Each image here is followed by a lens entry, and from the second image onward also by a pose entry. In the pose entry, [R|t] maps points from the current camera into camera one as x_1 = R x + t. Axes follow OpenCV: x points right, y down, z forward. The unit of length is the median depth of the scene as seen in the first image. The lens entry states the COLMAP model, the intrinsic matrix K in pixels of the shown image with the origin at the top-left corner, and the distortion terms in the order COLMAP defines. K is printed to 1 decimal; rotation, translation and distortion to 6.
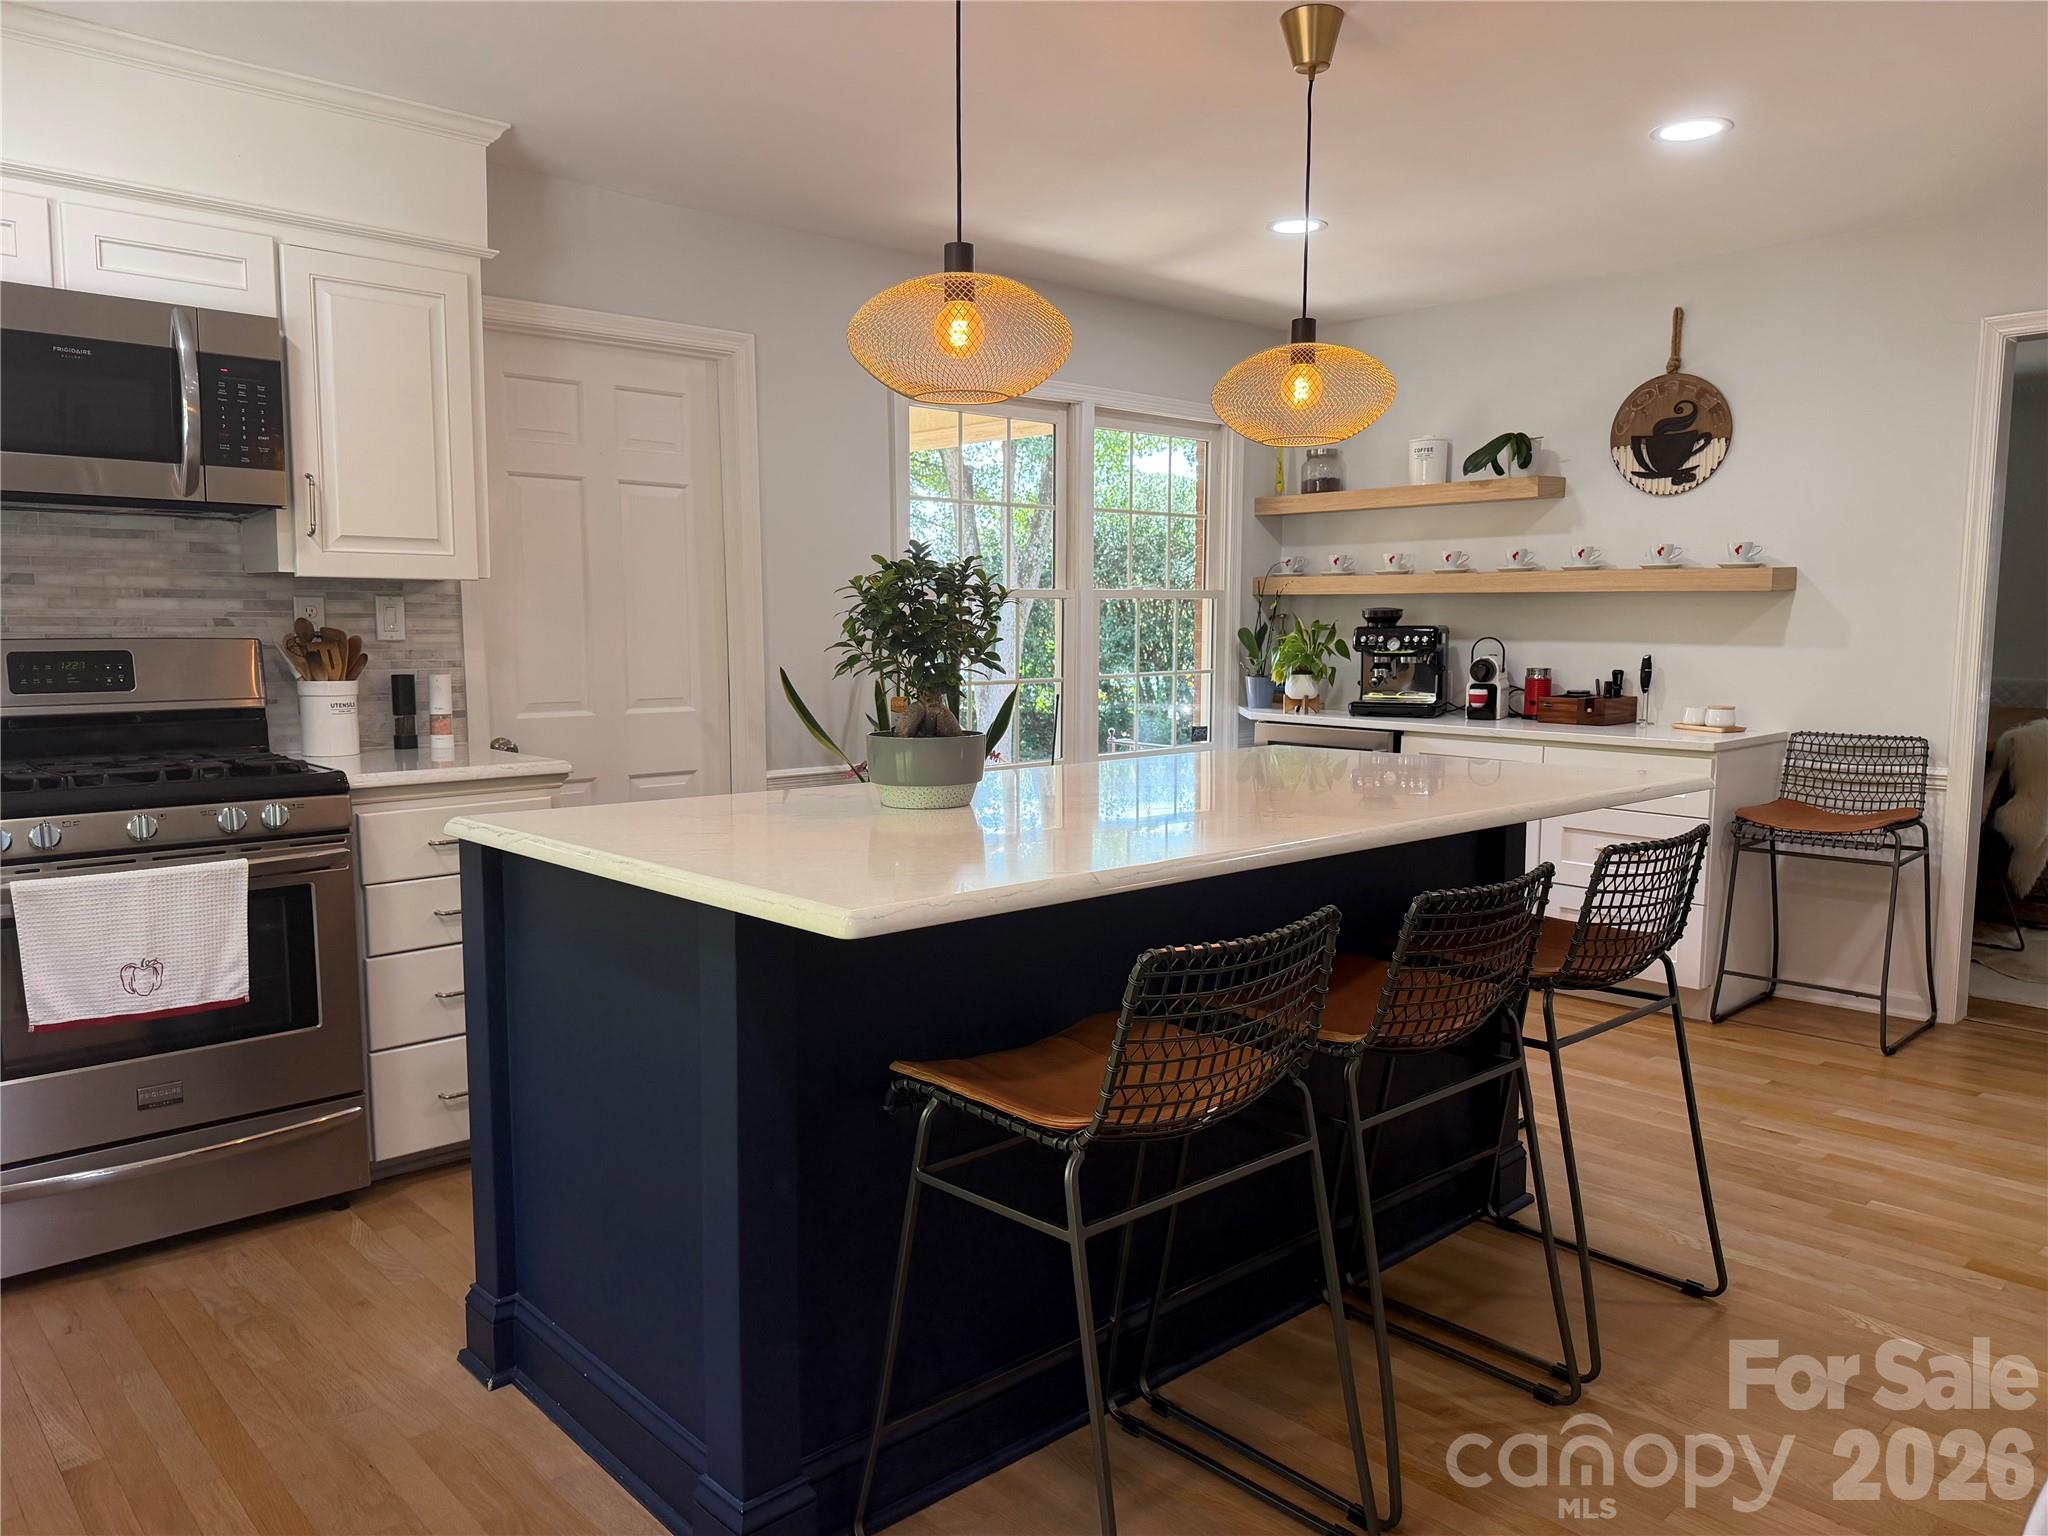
lens RADIAL K [[1444.3, 0, 1032.6], [0, 1444.3, 766.0], [0, 0, 1]] dist [0.057429, -0.031484]
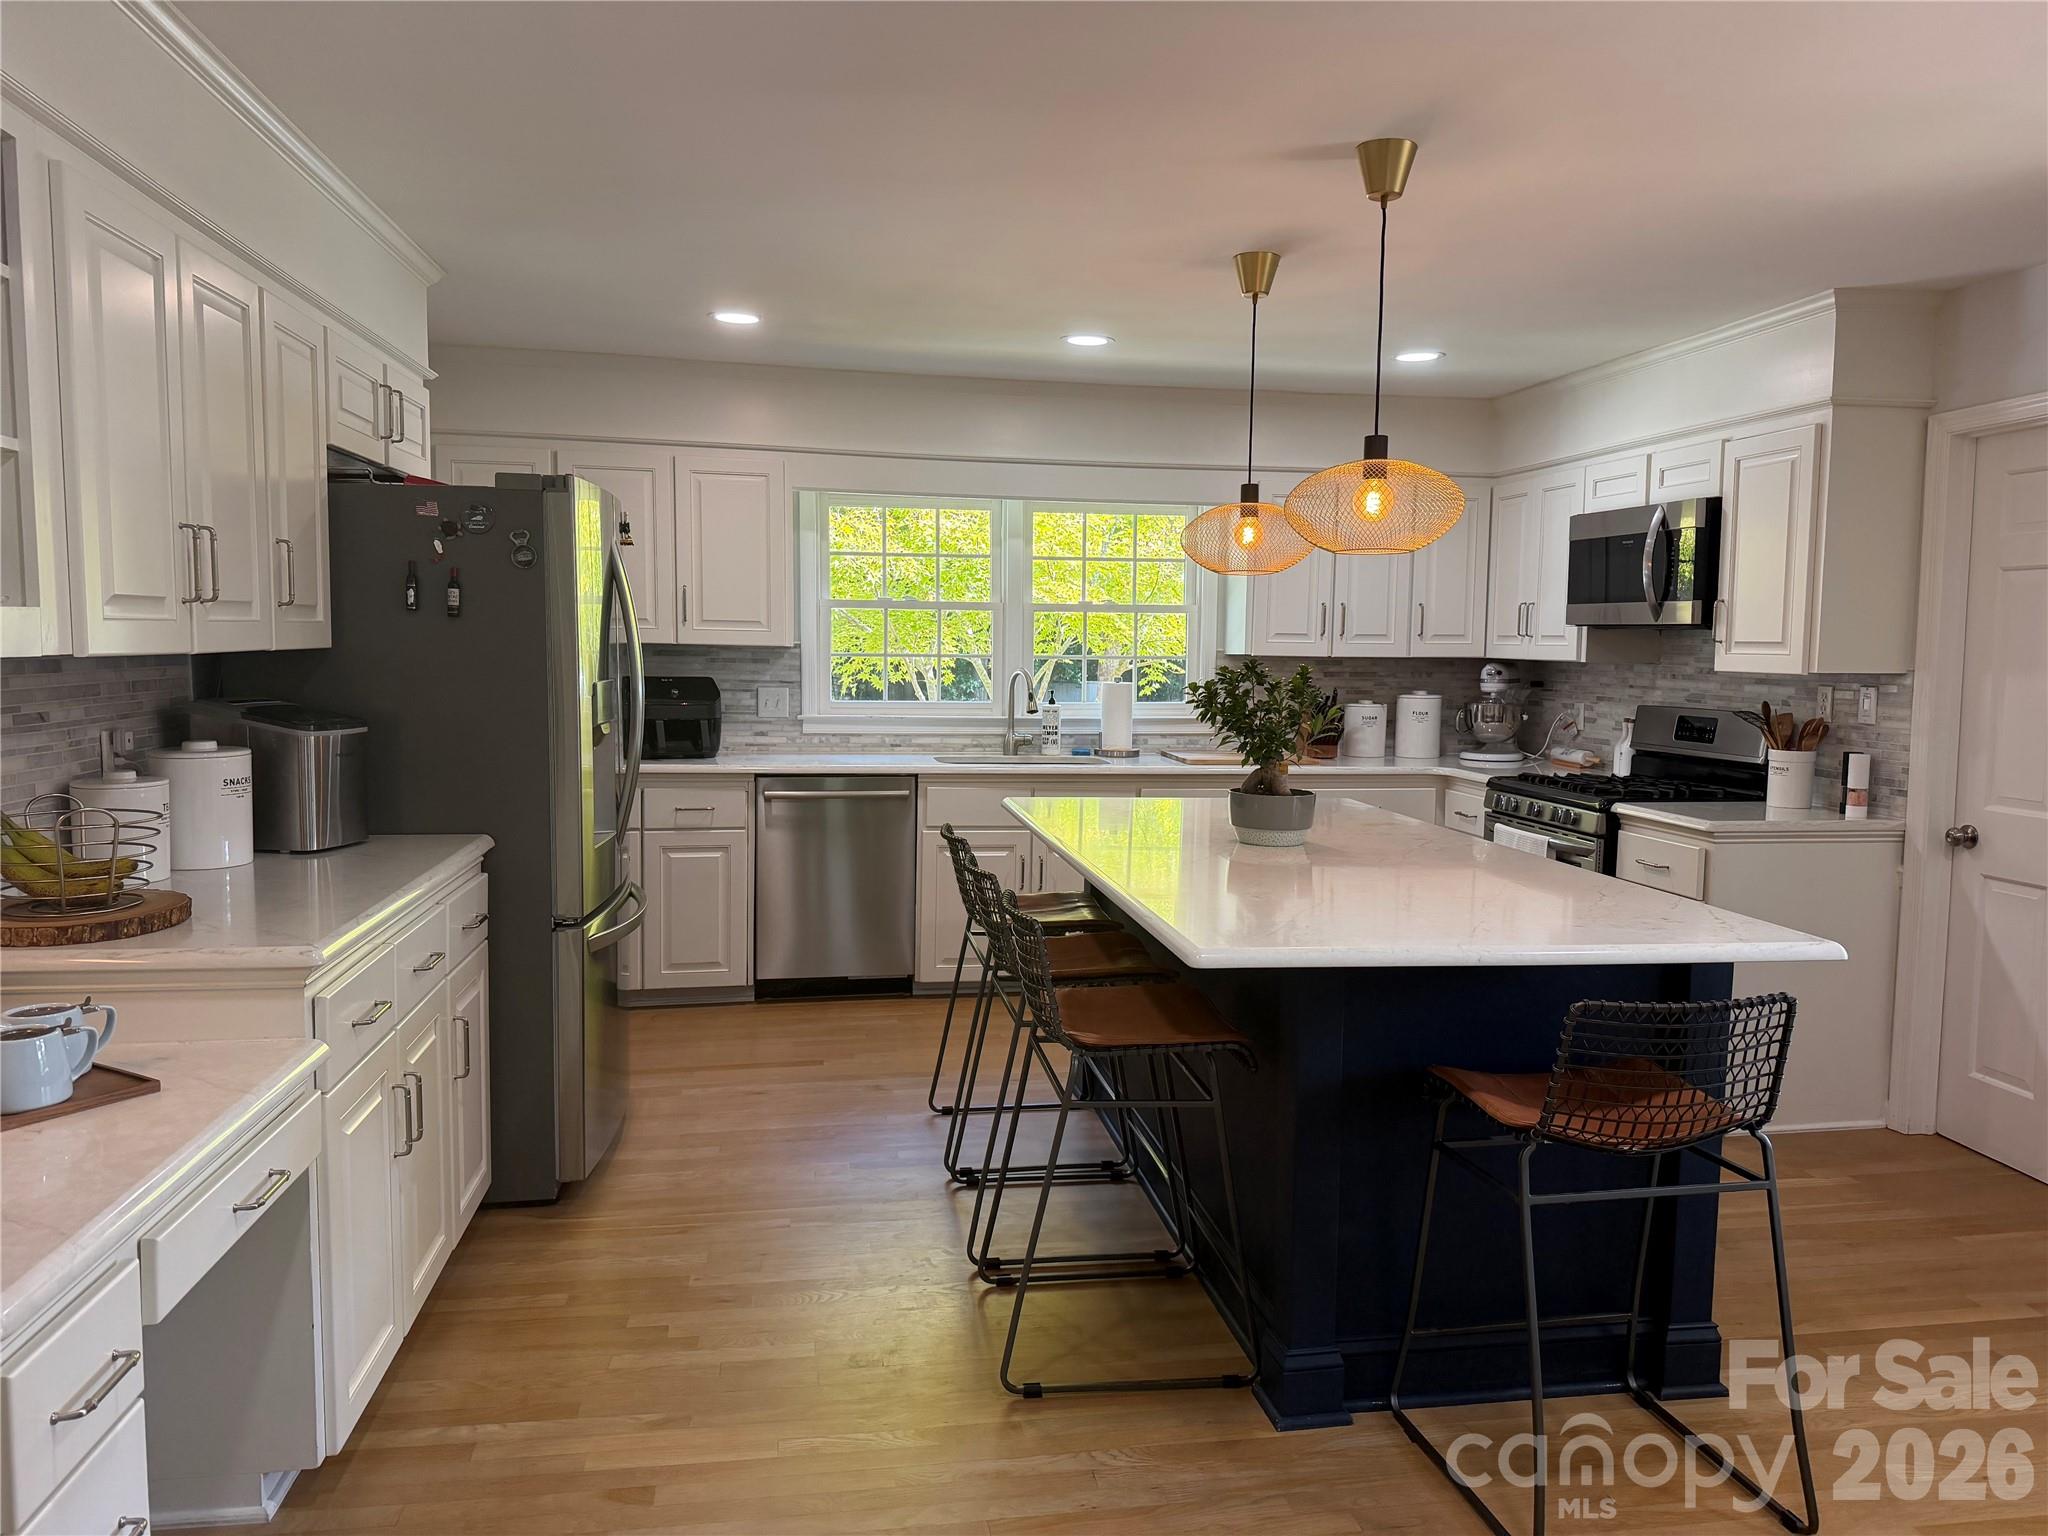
lens RADIAL K [[1444.3, 0, 1026.9], [0, 1444.3, 772.2], [0, 0, 1]] dist [0.057429, -0.031484]
pose [[-0.554965, 0.072170, -0.828737, 1.042256], [-0.095497, 0.984116, 0.149651, -0.179094], [0.826374, 0.162193, -0.539258, 1.209604]]
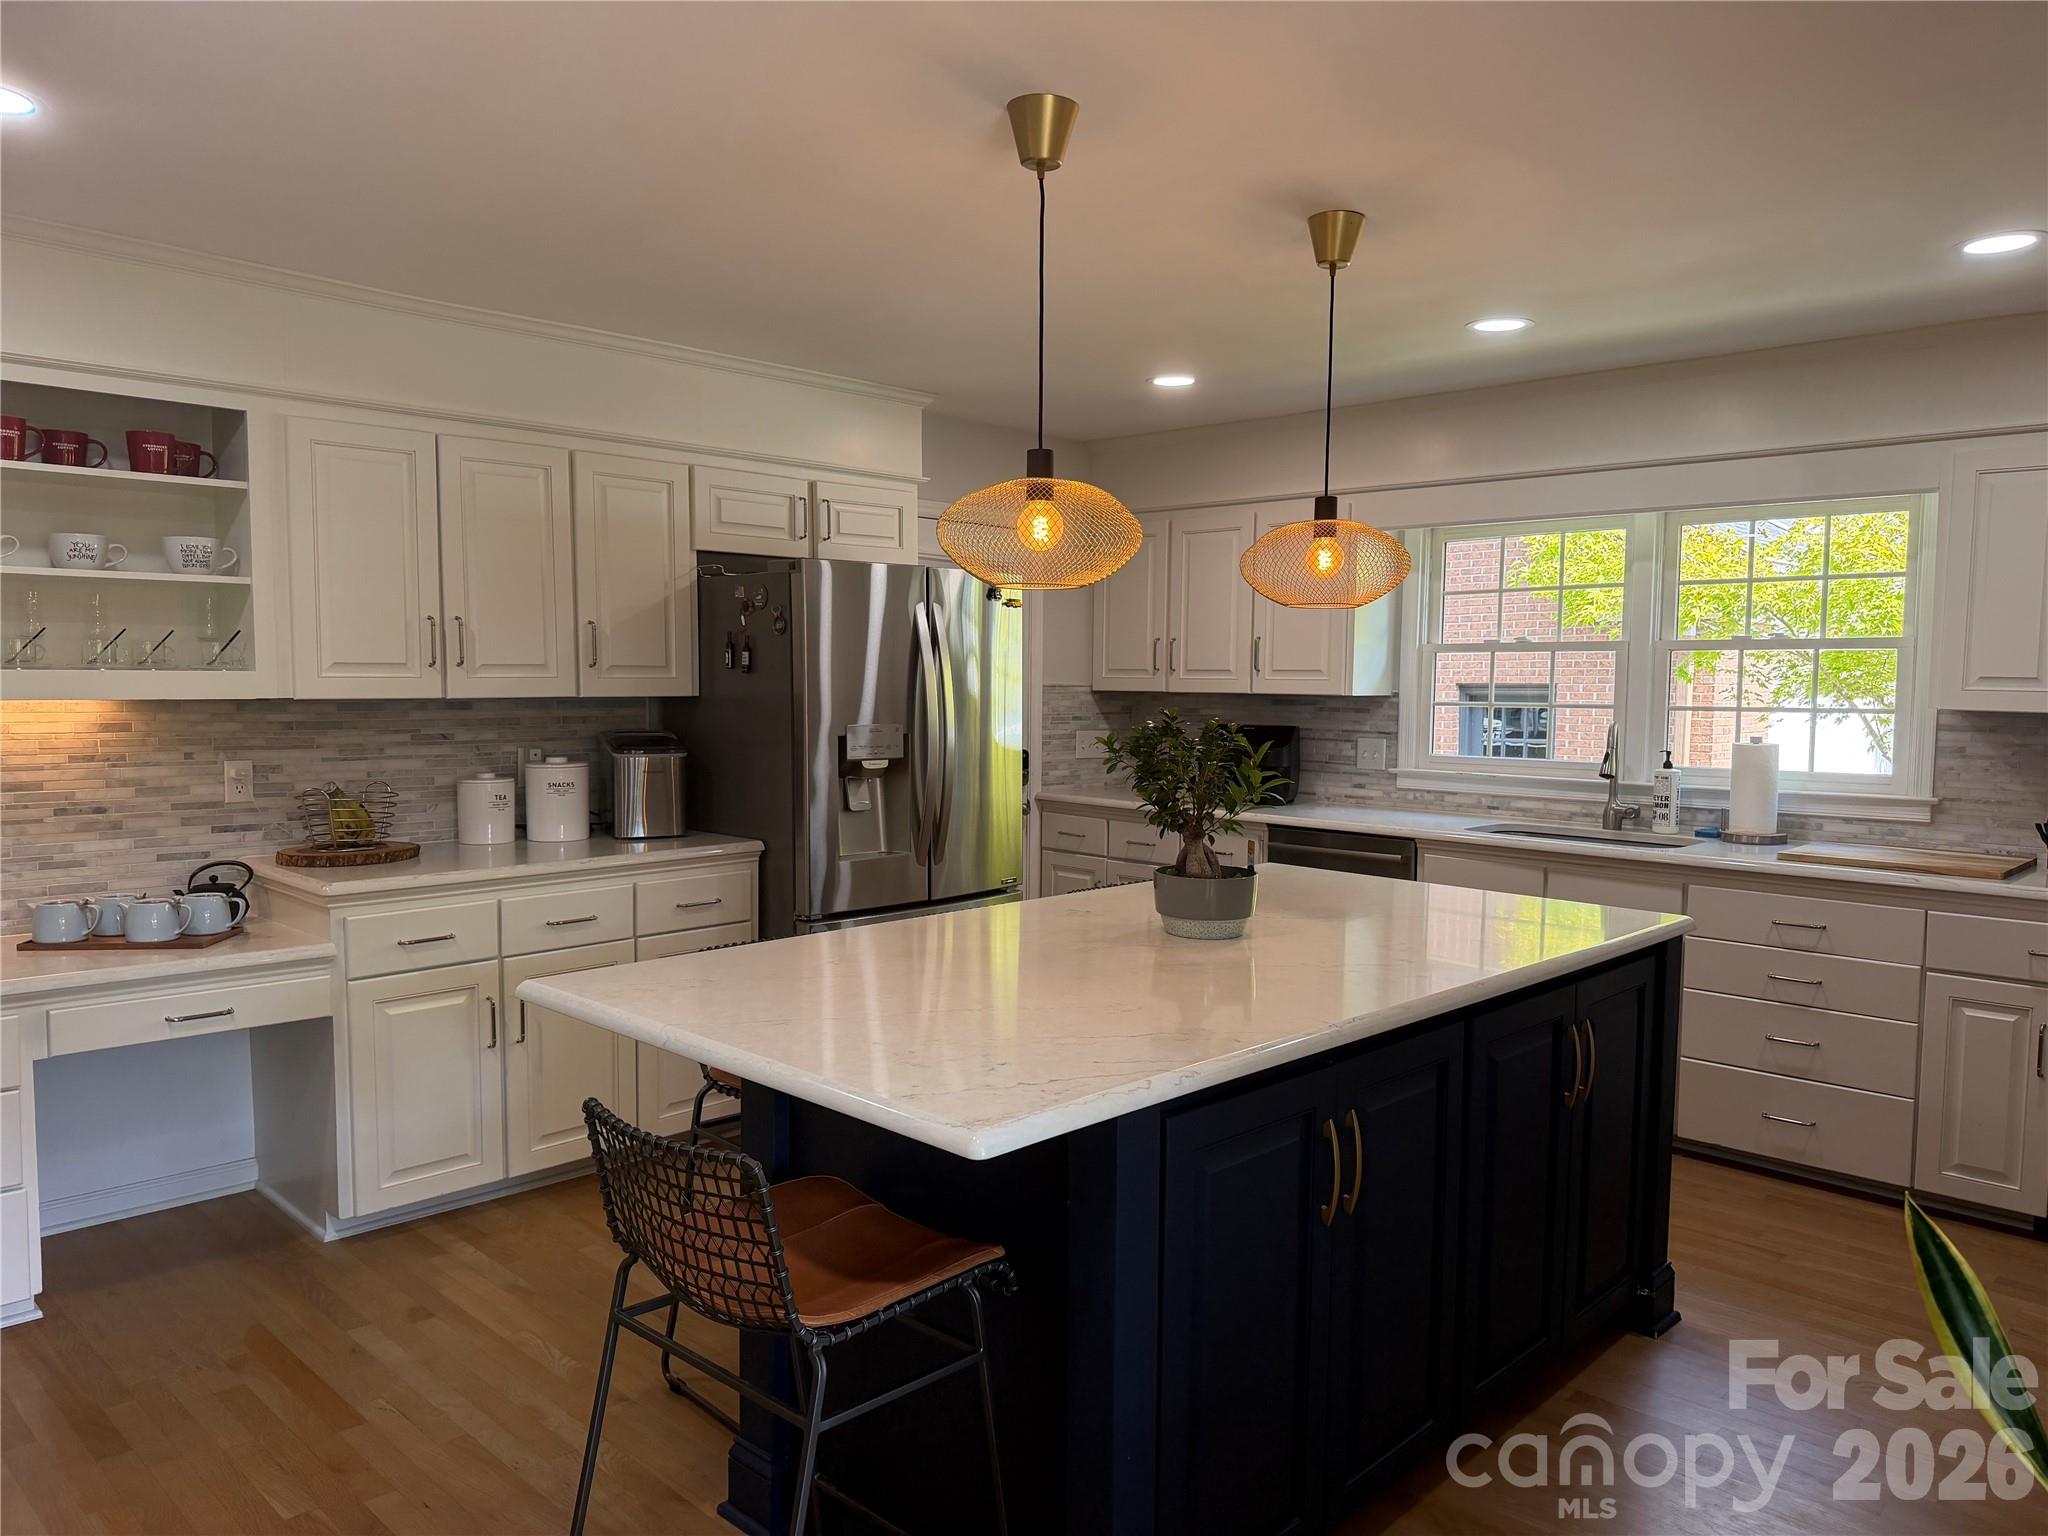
lens RADIAL K [[1444.3, 0, 1026.1], [0, 1444.3, 772.1], [0, 0, 1]] dist [0.057429, -0.031484]
pose [[-0.999314, -0.000818, -0.037025, 0.194923], [-0.007053, 0.985664, 0.168572, -0.230843], [0.036356, 0.168718, -0.984994, 1.646960]]
